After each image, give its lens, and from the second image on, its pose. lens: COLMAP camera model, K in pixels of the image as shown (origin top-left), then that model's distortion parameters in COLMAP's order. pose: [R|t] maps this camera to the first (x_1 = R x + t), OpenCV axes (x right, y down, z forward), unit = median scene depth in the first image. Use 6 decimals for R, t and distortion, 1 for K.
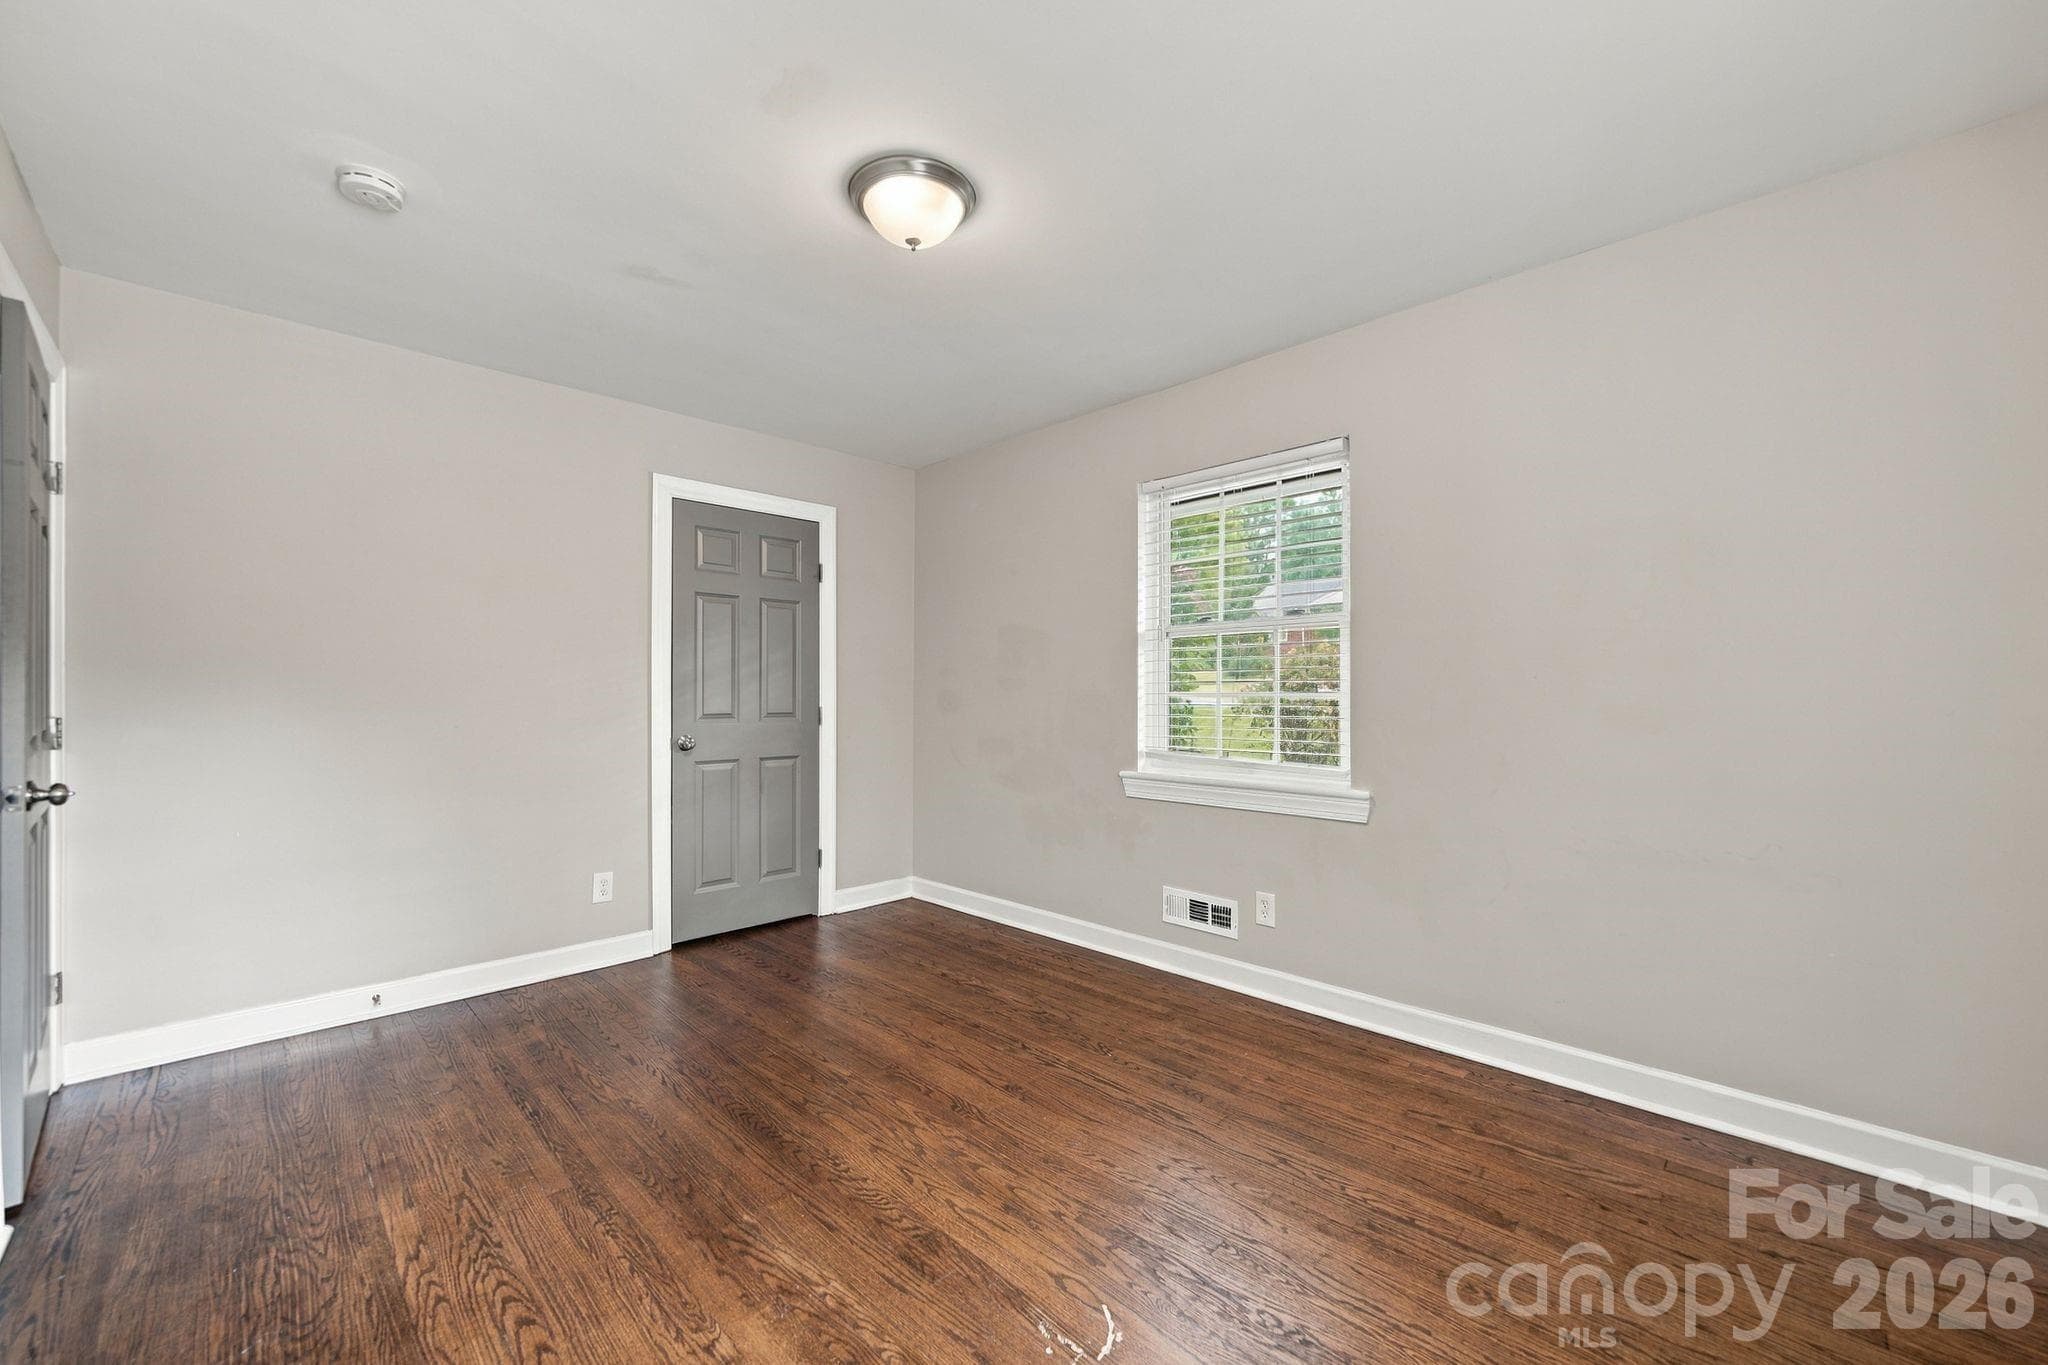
lens RADIAL K [[808.7, 0, 1016.8], [0, 808.7, 700.9], [0, 0, 1]] dist [-0.000956, -0.000092]
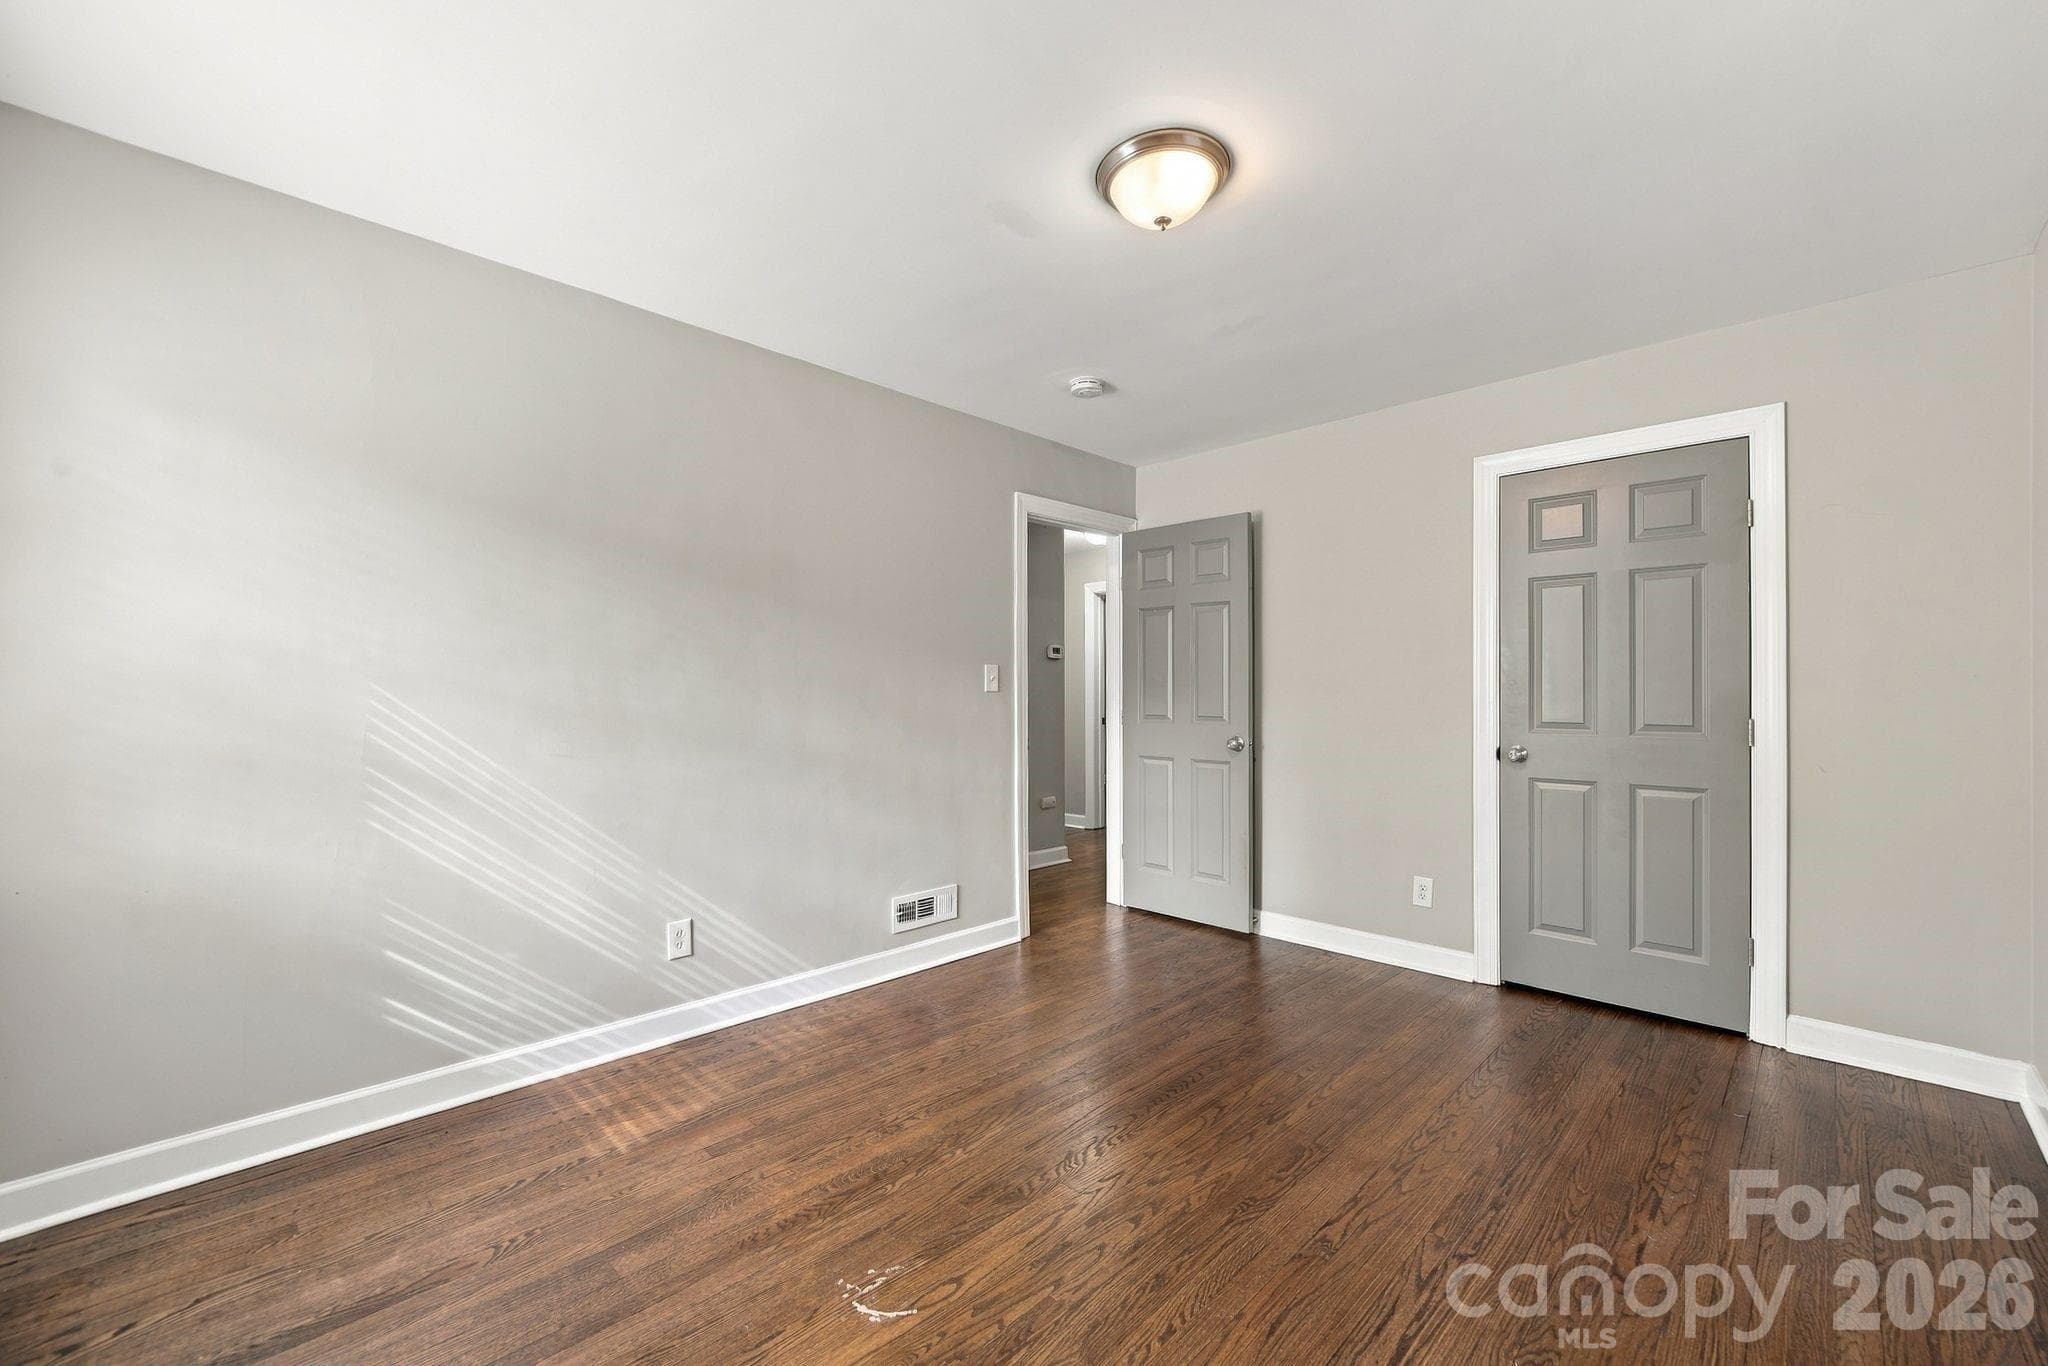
lens RADIAL K [[819.6, 0, 1017.6], [0, 819.6, 694.8], [0, 0, 1]] dist [-0.007723, -0.000038]
pose [[0.007371, -0.003294, -0.999967, 0.464584], [-0.012756, 0.999913, -0.003388, -0.001744], [0.999891, 0.012781, 0.007329, 0.463317]]
